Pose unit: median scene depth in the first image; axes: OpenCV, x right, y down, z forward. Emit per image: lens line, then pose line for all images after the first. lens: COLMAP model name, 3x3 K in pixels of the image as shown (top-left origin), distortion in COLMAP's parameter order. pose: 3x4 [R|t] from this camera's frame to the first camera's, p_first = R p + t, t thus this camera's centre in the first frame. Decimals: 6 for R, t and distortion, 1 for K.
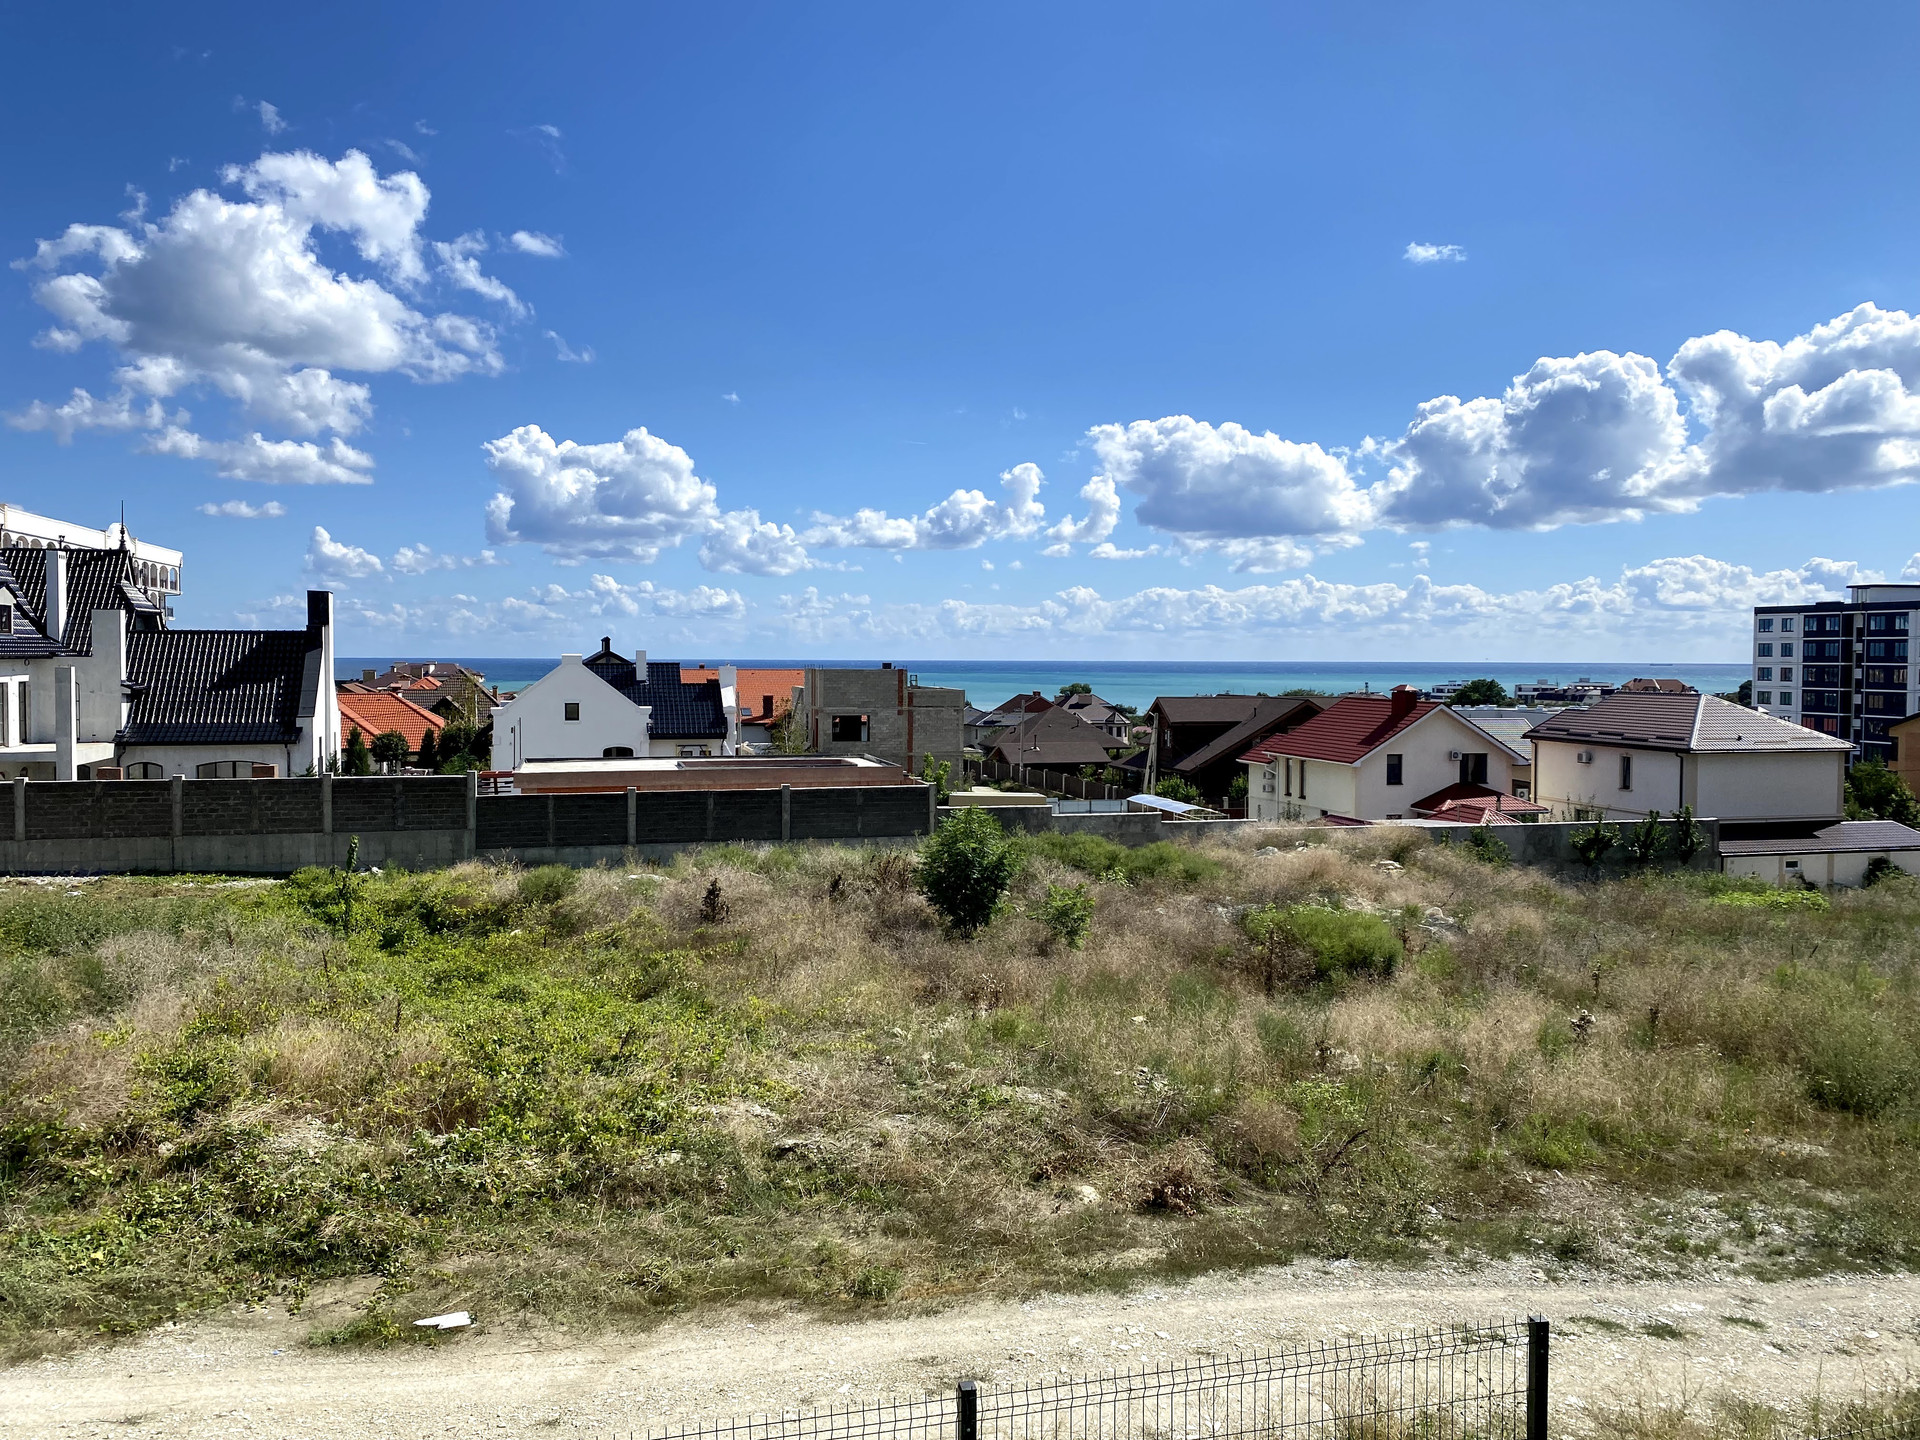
lens RADIAL K [[1438.9, 0, 959.8], [0, 1438.9, 720.0], [0, 0, 1]] dist [0.025215, -0.004885]
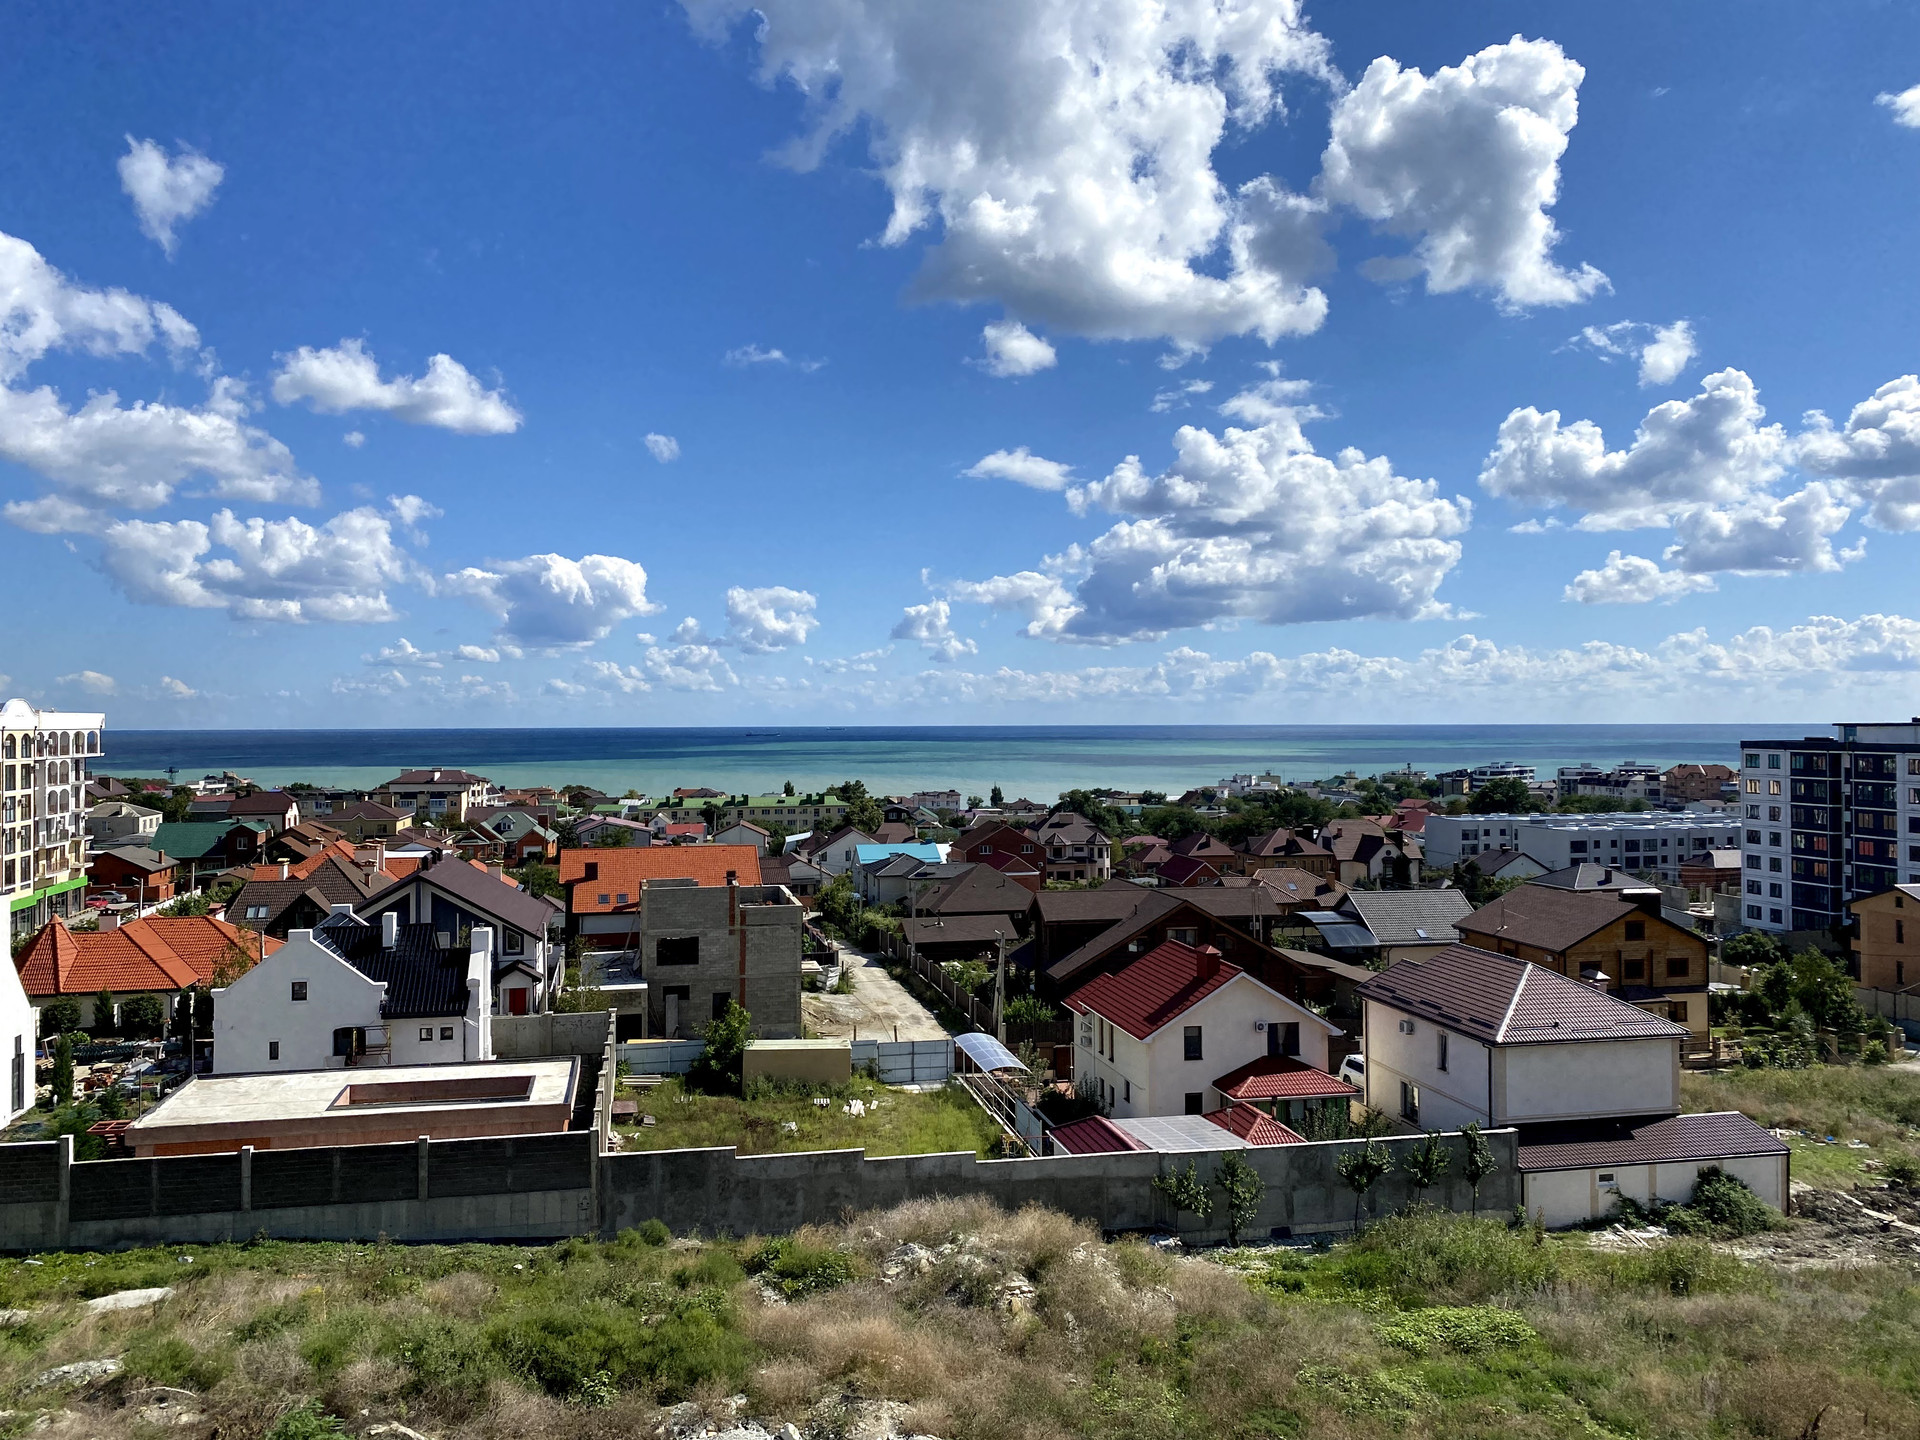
lens RADIAL K [[1438.9, 0, 959.8], [0, 1438.9, 720.0], [0, 0, 1]] dist [0.025215, -0.004885]
pose [[0.998817, -0.009658, -0.047665, 0.197685], [0.007722, 0.999144, -0.040632, -0.134130], [0.048017, 0.040216, 0.998037, 0.068850]]
